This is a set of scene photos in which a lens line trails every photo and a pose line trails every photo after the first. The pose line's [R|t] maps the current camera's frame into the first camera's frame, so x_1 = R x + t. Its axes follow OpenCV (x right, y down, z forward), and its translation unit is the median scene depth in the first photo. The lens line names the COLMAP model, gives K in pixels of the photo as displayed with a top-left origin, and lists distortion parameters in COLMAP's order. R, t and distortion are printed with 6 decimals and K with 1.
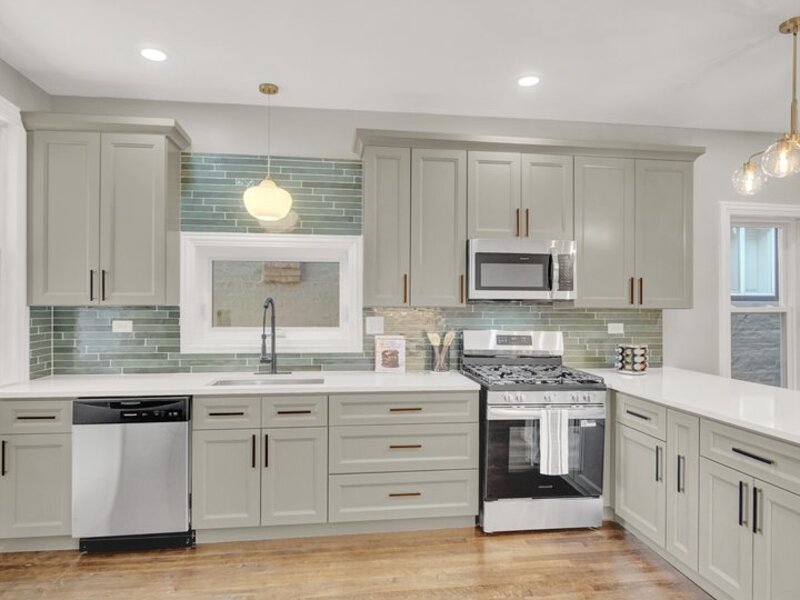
lens RADIAL K [[479.4, 0, 402.3], [0, 479.4, 302.4], [0, 0, 1]] dist [0.000456, -0.002644]
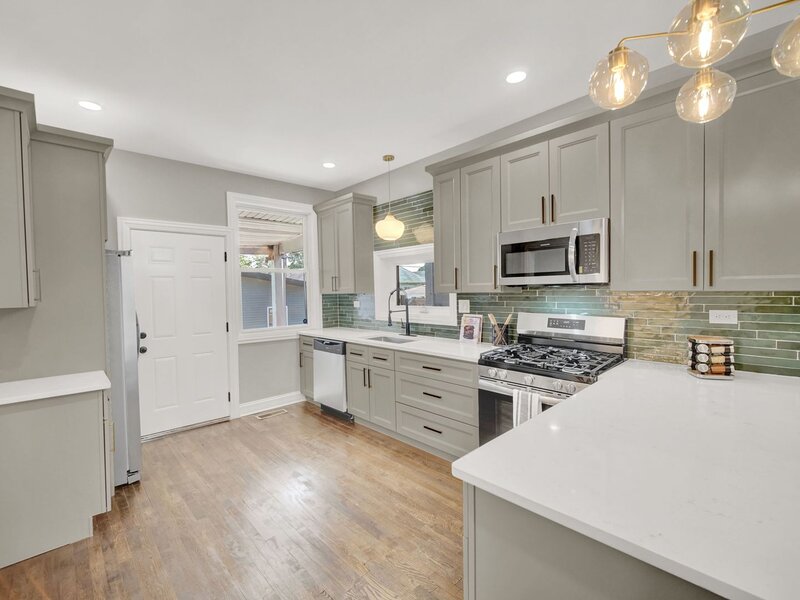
lens RADIAL K [[364.2, 0, 399.2], [0, 364.2, 298.2], [0, 0, 1]] dist [-0.000401, -0.000323]
pose [[0.587250, 0.002968, -0.809400, 0.730238], [0.026367, 0.999392, 0.022794, -0.002428], [0.808976, -0.034727, 0.586815, 0.296443]]
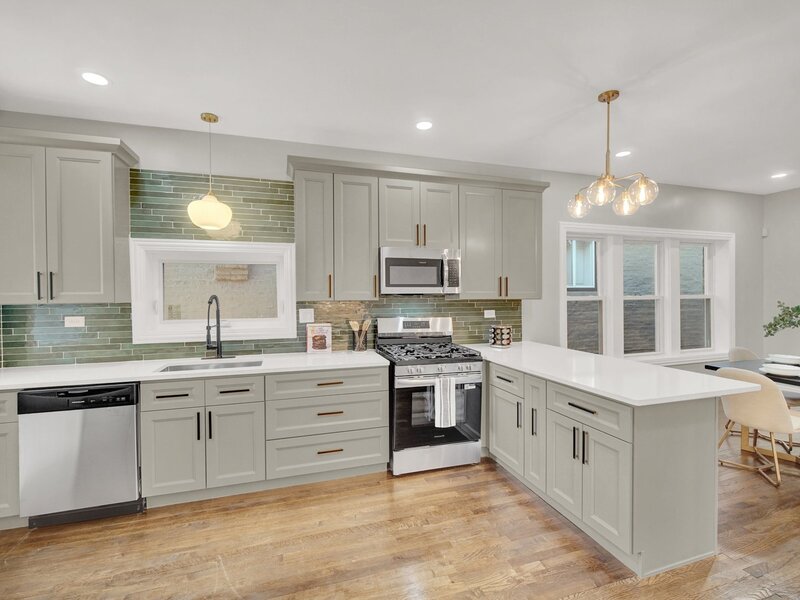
lens RADIAL K [[360.4, 0, 399.4], [0, 360.4, 297.7], [0, 0, 1]] dist [0.000345, -0.000268]
pose [[0.986177, -0.012632, 0.165215, 0.029949], [0.010402, 0.999843, 0.014351, -0.010889], [-0.165371, -0.012434, 0.986153, 0.043682]]
